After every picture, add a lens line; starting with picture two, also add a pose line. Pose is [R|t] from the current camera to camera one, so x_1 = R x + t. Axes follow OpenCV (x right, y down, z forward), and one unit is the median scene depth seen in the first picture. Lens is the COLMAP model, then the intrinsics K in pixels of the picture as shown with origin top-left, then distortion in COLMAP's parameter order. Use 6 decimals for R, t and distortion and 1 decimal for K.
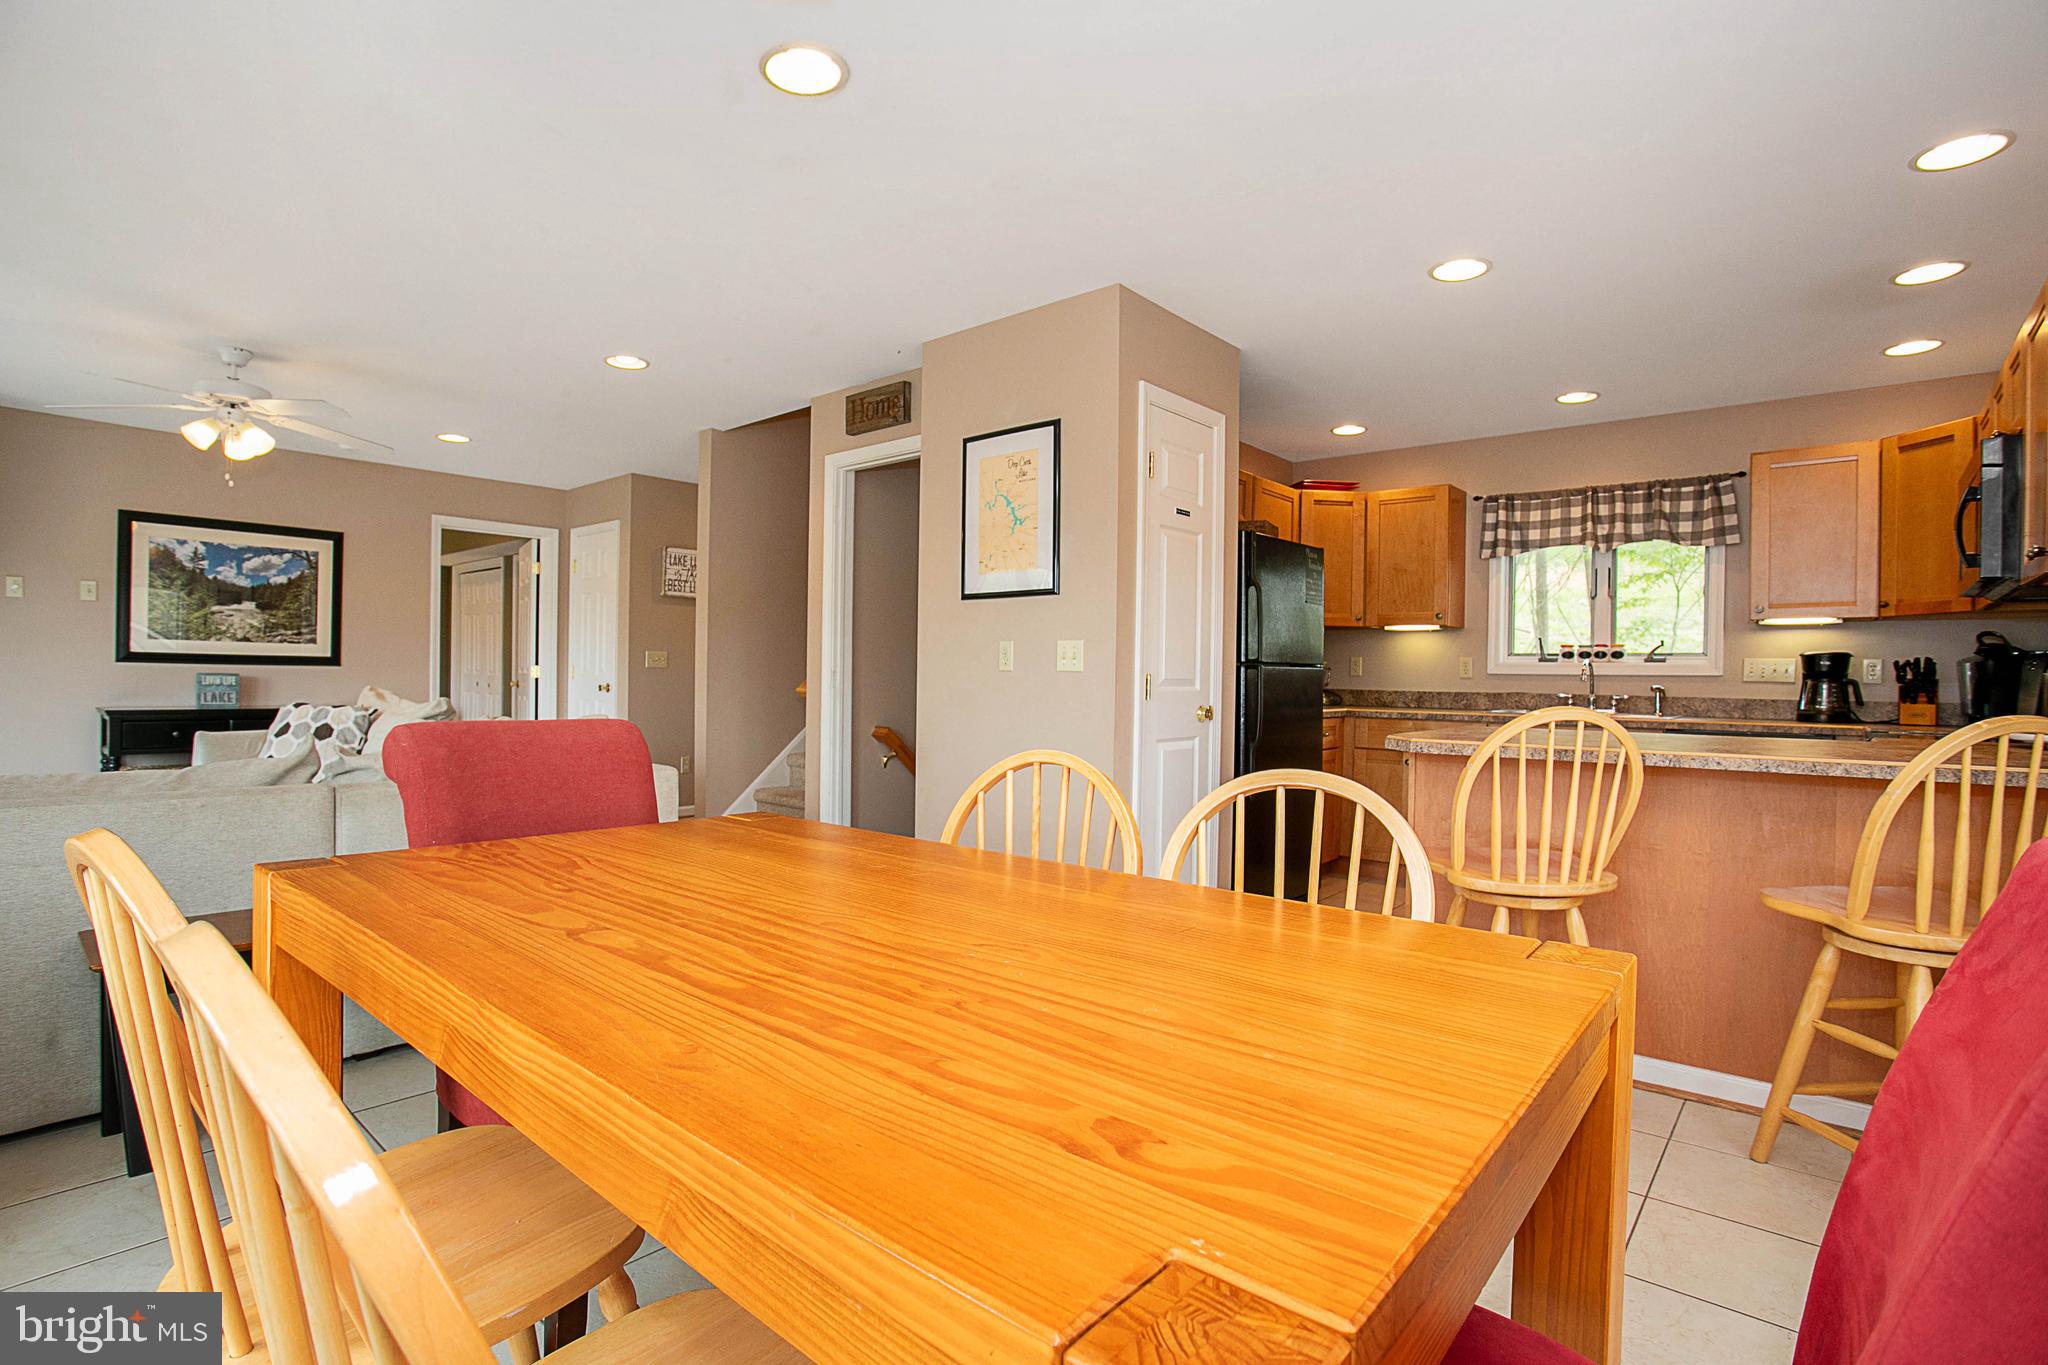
lens RADIAL K [[995.5, 0, 971.0], [0, 995.5, 680.2], [0, 0, 1]] dist [0.008860, 0.000408]
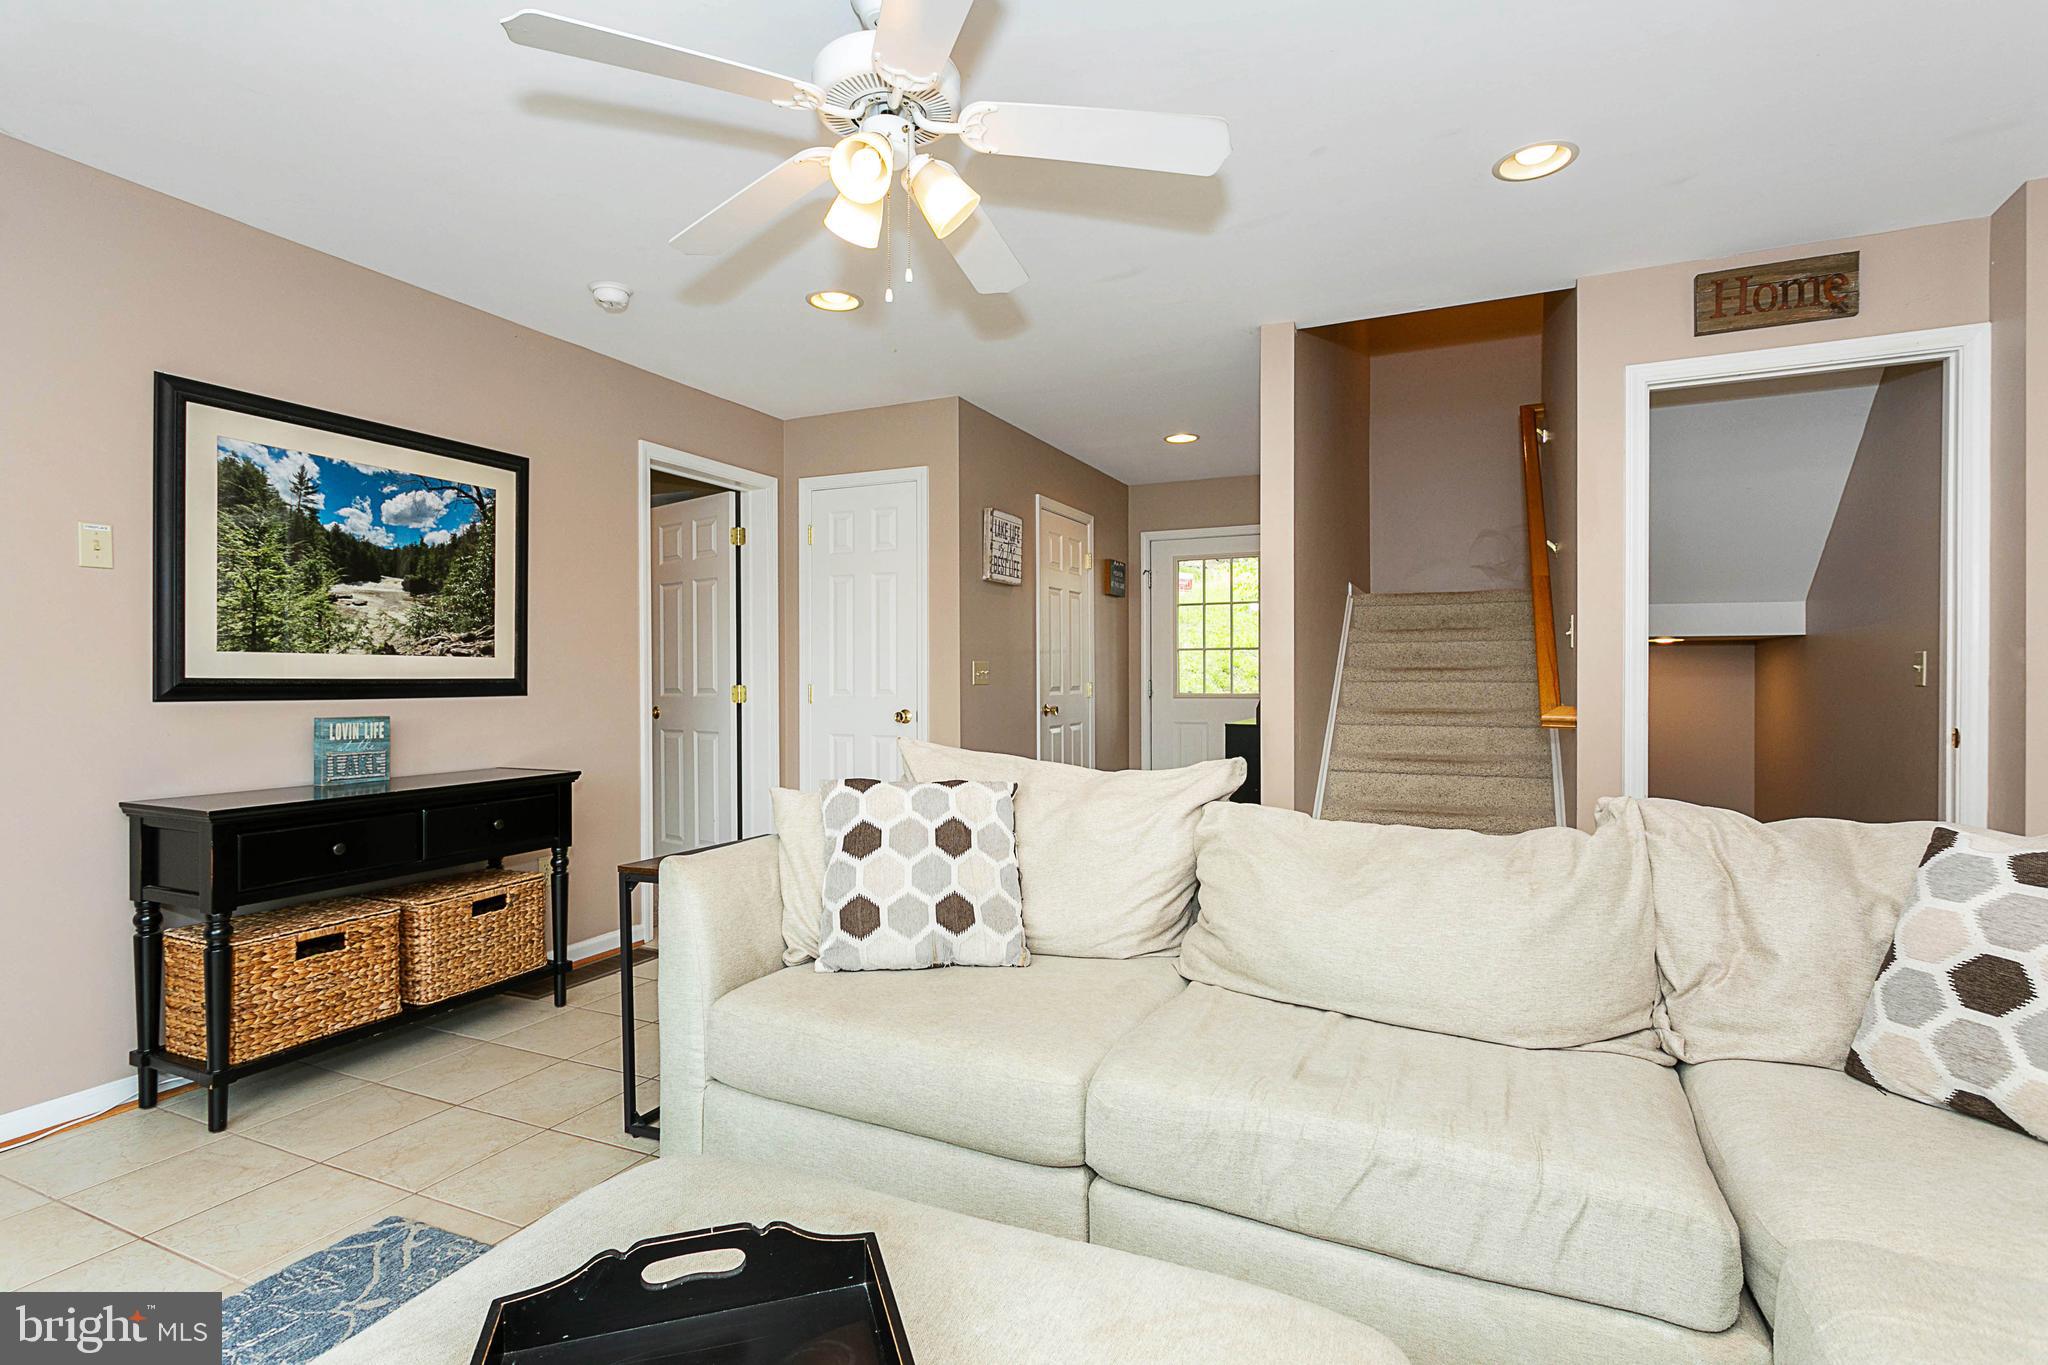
lens RADIAL K [[983.7, 0, 1041.0], [0, 983.7, 680.0], [0, 0, 1]] dist [0.004601, 0.000177]
pose [[0.942440, -0.020051, 0.333772, -0.578816], [0.020485, 0.999788, 0.002220, -0.019287], [-0.333746, 0.004745, 0.942651, 0.404411]]
